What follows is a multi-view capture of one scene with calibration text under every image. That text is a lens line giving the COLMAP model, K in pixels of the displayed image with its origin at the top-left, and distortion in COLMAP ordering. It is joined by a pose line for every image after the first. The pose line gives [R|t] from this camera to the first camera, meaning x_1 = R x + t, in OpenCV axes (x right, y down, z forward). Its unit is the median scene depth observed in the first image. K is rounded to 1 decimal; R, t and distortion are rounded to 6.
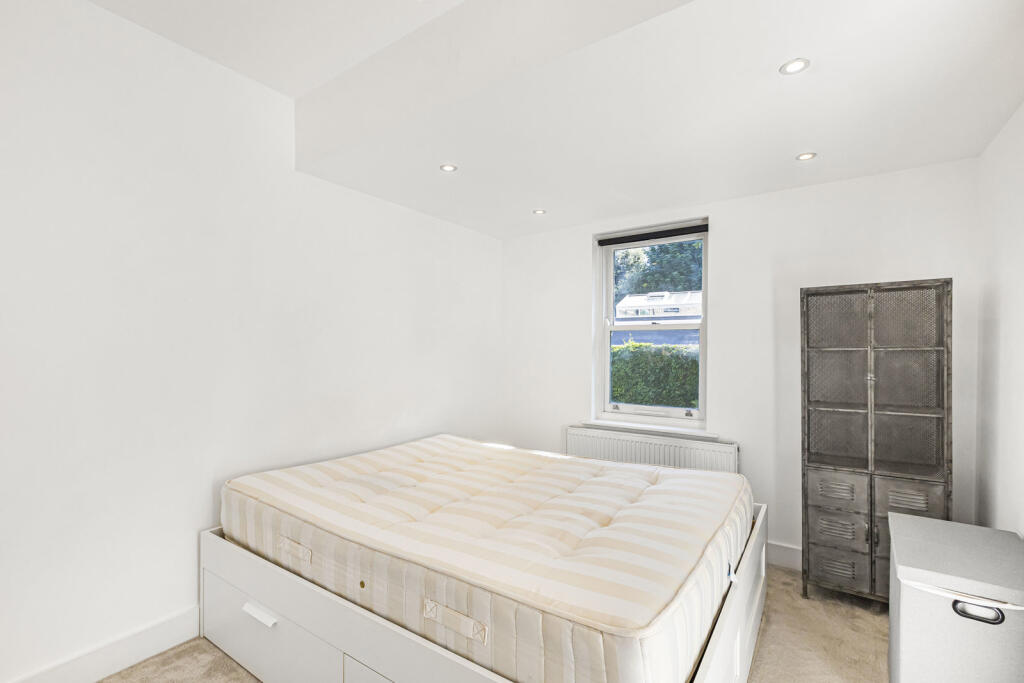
lens RADIAL K [[456.3, 0, 509.4], [0, 456.3, 355.2], [0, 0, 1]] dist [0.000256, 0.000566]
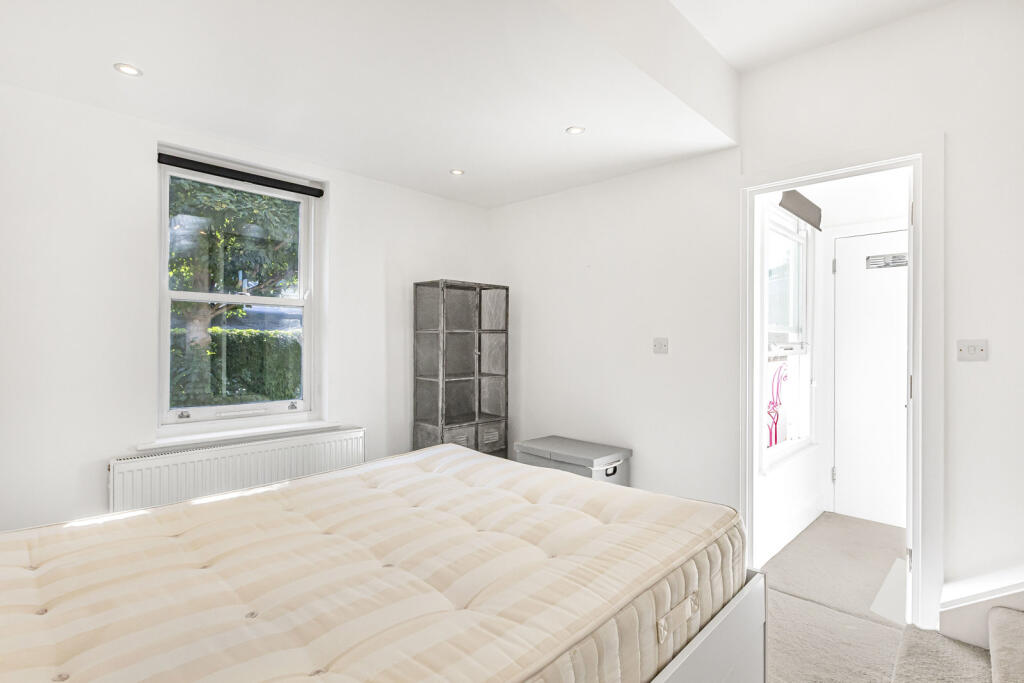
lens RADIAL K [[499.4, 0, 514.8], [0, 499.4, 342.9], [0, 0, 1]] dist [0.005995, 0.000461]
pose [[0.164136, -0.005479, 0.986422, -0.630410], [0.007180, 0.999965, 0.004360, 0.015355], [-0.986412, 0.006367, 0.164170, 0.631280]]
